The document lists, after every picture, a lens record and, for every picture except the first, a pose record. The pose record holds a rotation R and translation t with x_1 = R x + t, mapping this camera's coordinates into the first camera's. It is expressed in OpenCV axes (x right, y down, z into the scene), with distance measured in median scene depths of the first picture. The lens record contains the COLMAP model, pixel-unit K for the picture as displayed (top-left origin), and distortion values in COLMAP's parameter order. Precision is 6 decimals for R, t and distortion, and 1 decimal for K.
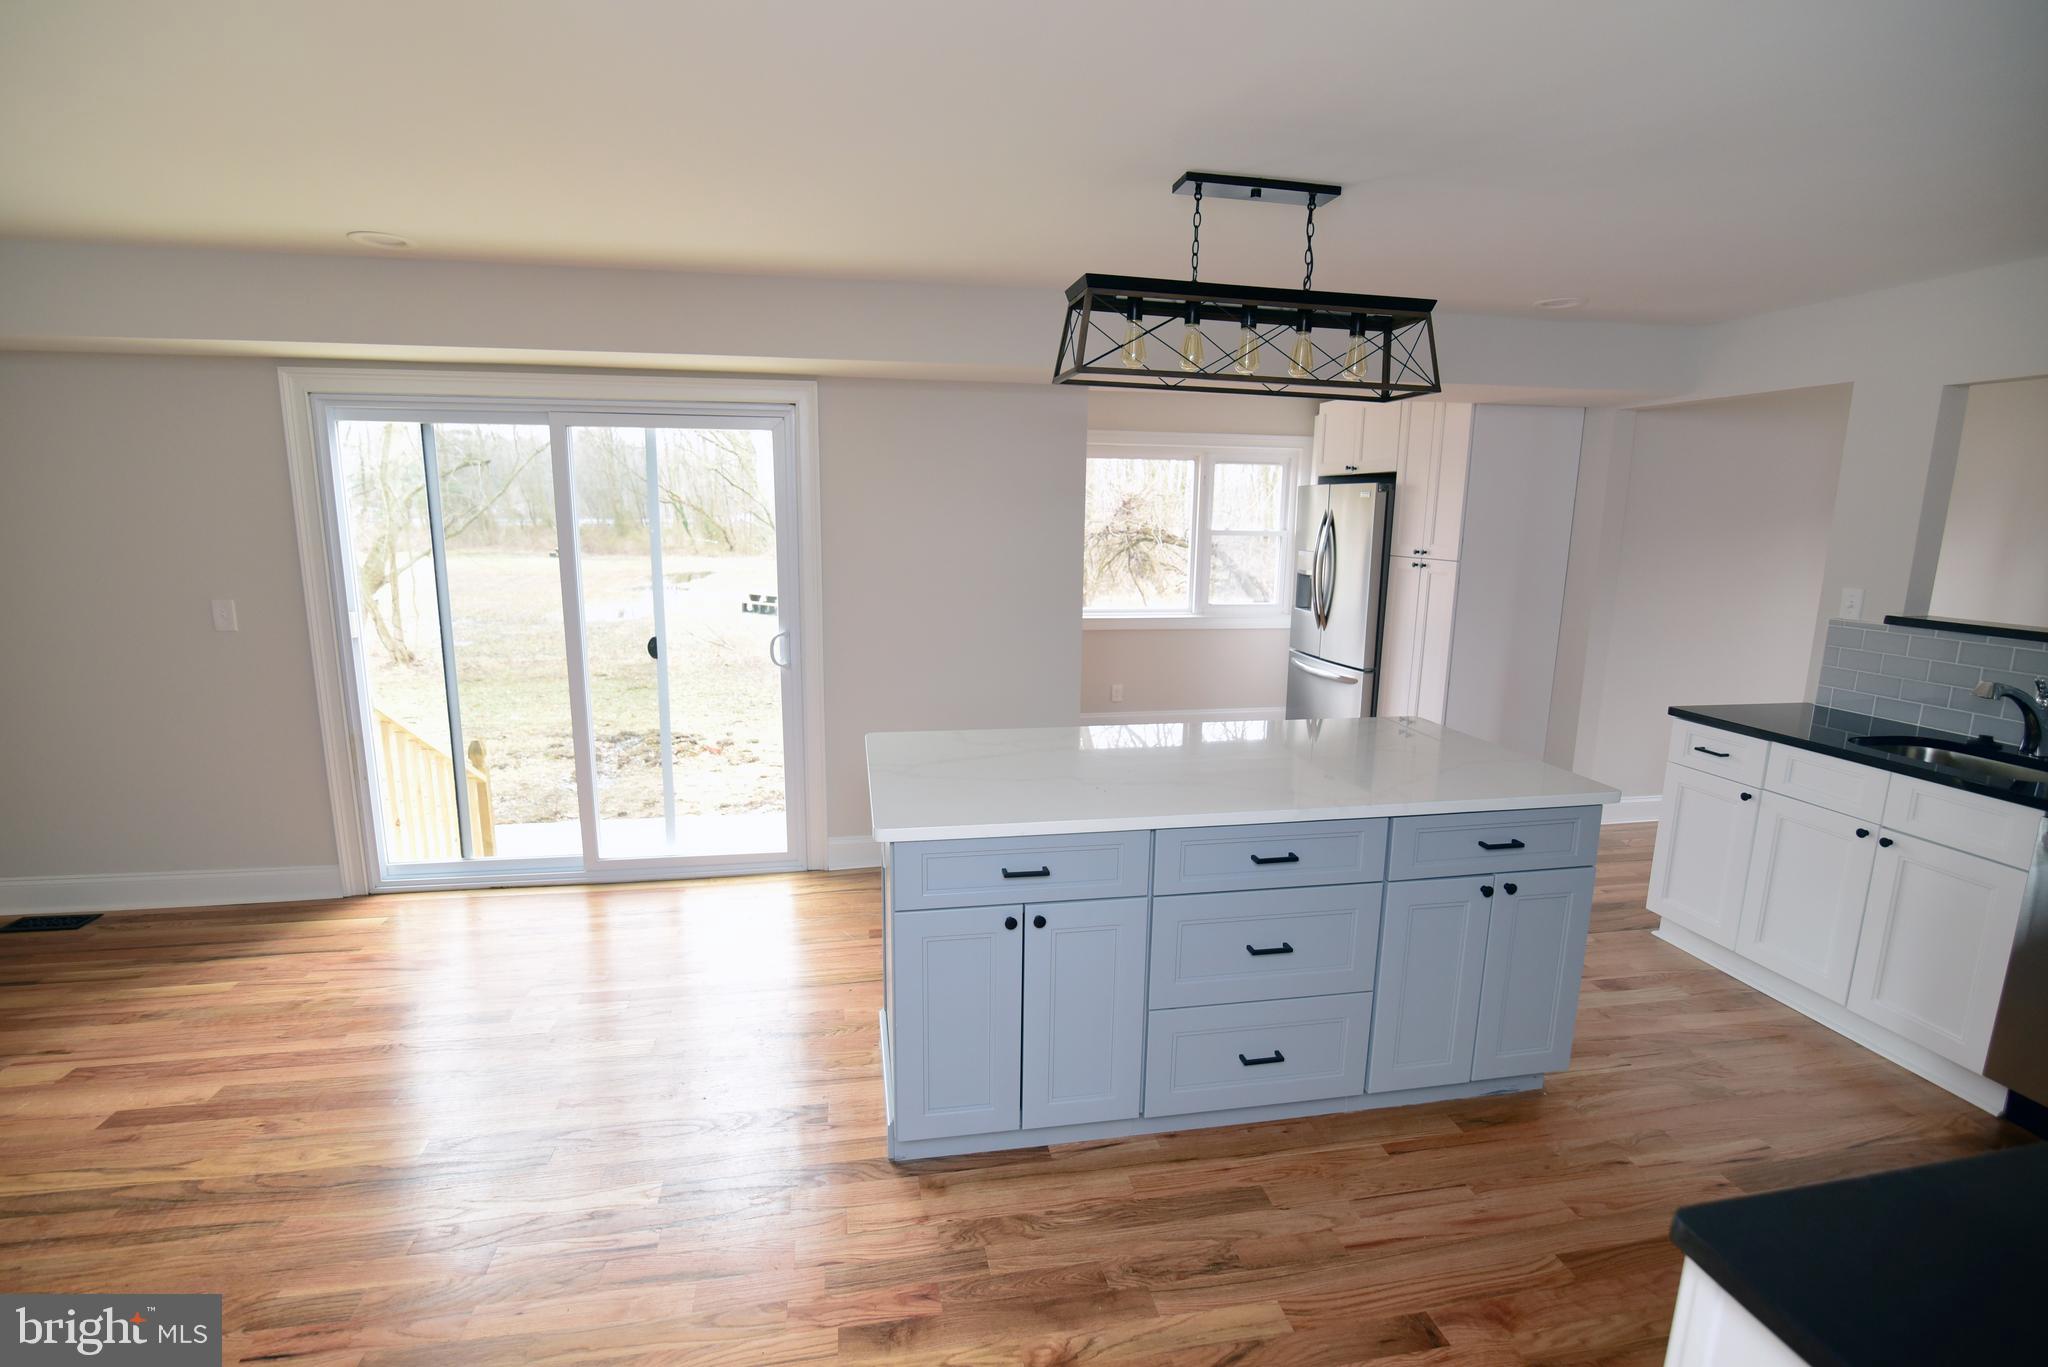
lens RADIAL K [[937.4, 0, 1009.9], [0, 937.4, 688.7], [0, 0, 1]] dist [-0.021667, 0.000415]
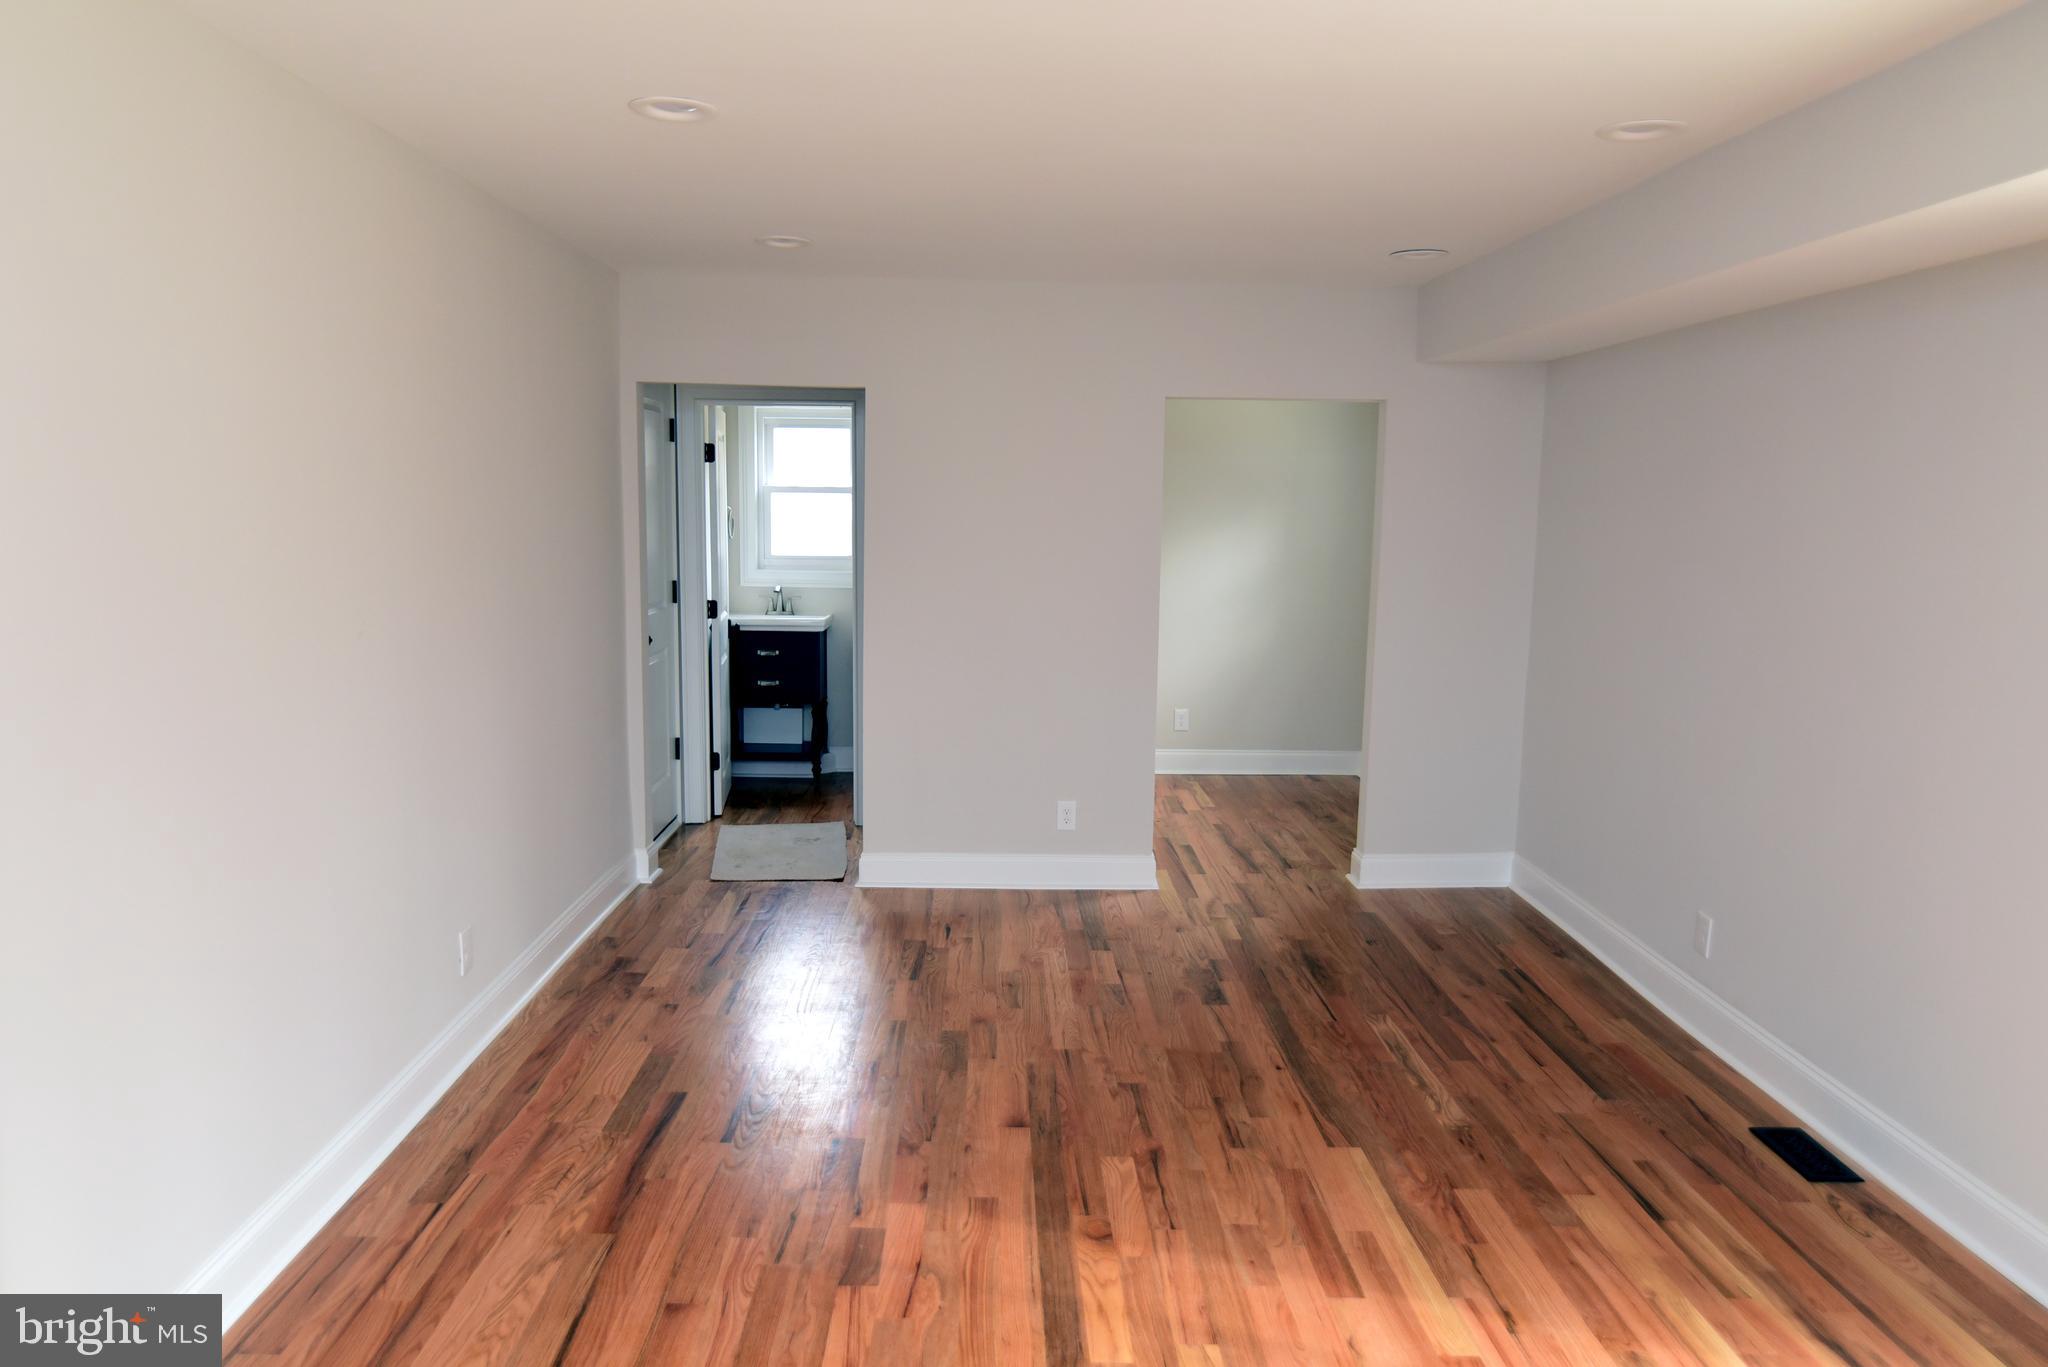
lens RADIAL K [[1415.9, 0, 1026.8], [0, 1415.9, 685.2], [0, 0, 1]] dist [0.000012, 0.003704]
pose [[-0.154145, 0.113921, -0.981459, -0.018388], [-0.196282, 0.970002, 0.143419, -0.068517], [0.968356, 0.214750, -0.127160, 0.367012]]
